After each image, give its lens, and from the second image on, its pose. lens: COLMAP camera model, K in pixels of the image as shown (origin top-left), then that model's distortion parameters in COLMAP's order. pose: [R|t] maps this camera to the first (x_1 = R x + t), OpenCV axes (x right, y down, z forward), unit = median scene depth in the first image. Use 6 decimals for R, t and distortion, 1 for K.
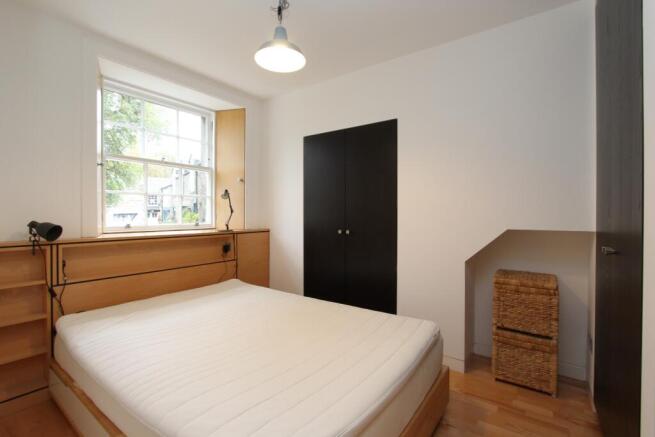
lens RADIAL K [[304.9, 0, 325.0], [0, 304.9, 216.7], [0, 0, 1]] dist [-0.014013, 0.000640]
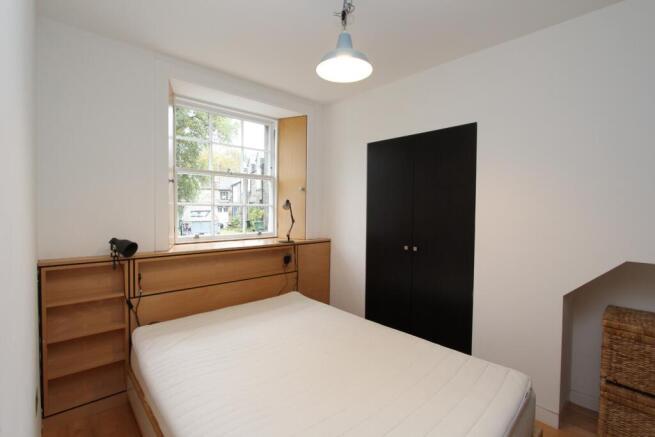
lens RADIAL K [[304.9, 0, 325.0], [0, 304.9, 216.7], [0, 0, 1]] dist [-0.014013, 0.000640]
pose [[0.980416, 0.013764, -0.196457, -0.014731], [-0.010421, 0.999783, 0.018040, -0.073595], [0.196663, -0.015640, 0.980346, 0.073040]]
